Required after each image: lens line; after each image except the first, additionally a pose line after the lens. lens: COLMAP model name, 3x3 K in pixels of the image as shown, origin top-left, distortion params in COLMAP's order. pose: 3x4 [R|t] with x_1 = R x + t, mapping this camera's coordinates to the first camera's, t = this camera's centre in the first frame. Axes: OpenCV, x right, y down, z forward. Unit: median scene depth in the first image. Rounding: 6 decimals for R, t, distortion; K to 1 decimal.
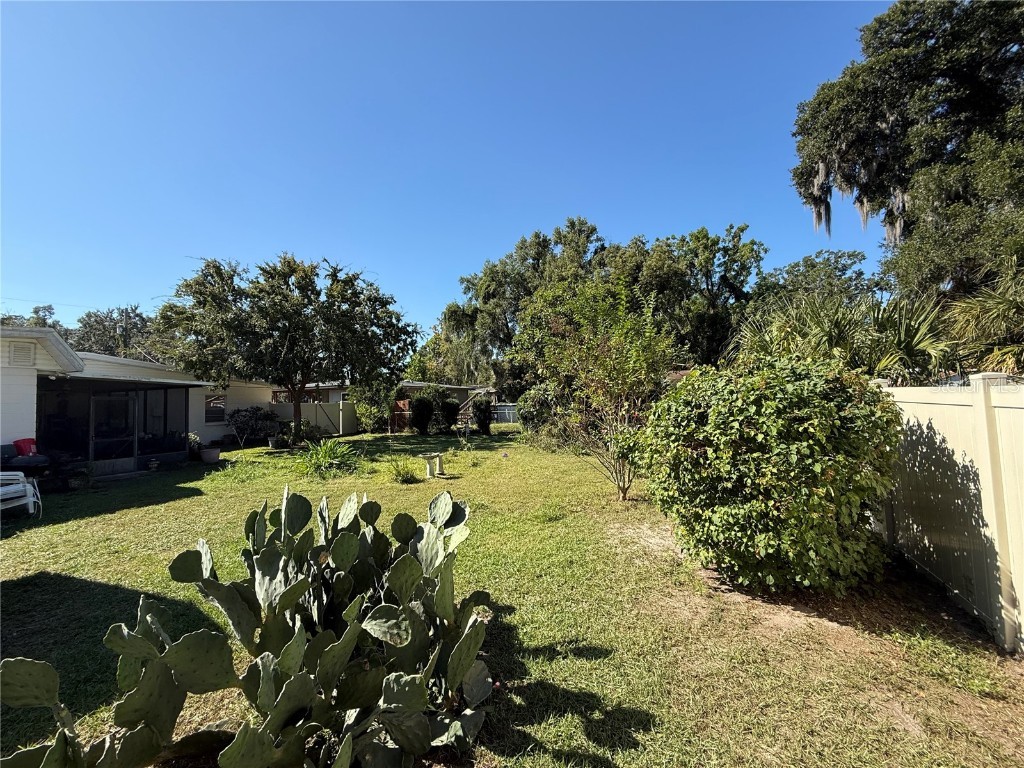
lens RADIAL K [[408.0, 0, 512.0], [0, 408.0, 375.0], [0, 0, 1]] dist [0.000380, -0.000062]
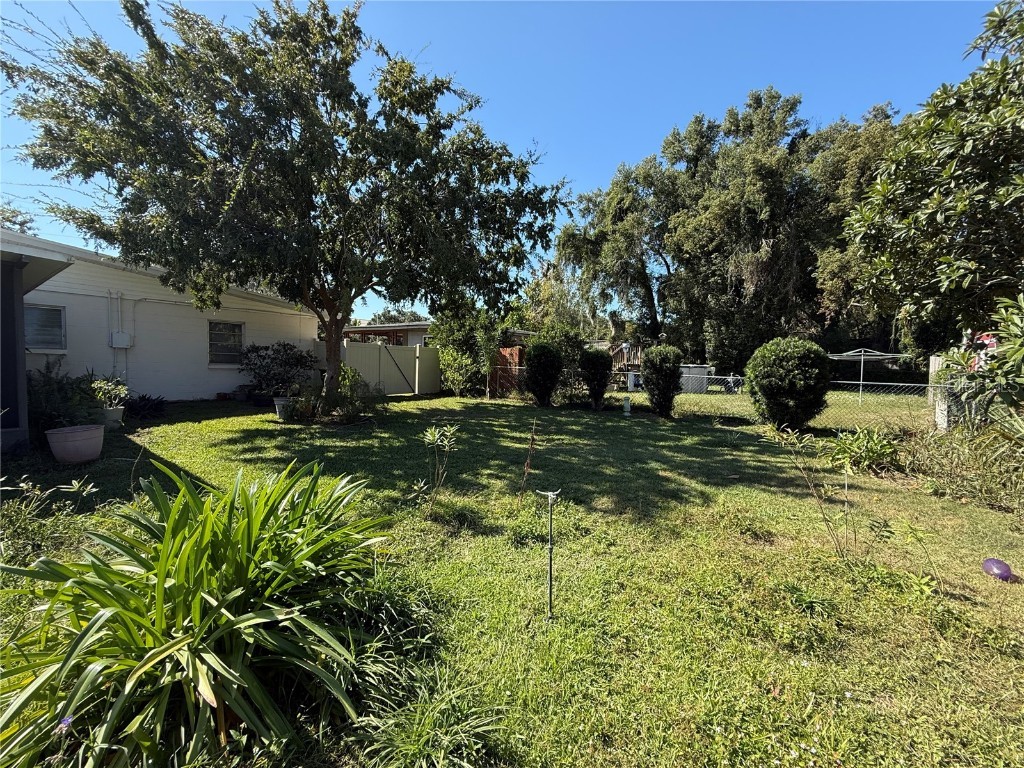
lens RADIAL K [[408.0, 0, 514.4], [0, 408.0, 385.8], [0, 0, 1]] dist [0.000380, -0.000062]
pose [[0.976432, 0.069359, -0.204378, -0.078741], [-0.042550, 0.990233, 0.132770, 0.022761], [0.211590, -0.120944, 0.969846, 0.237072]]
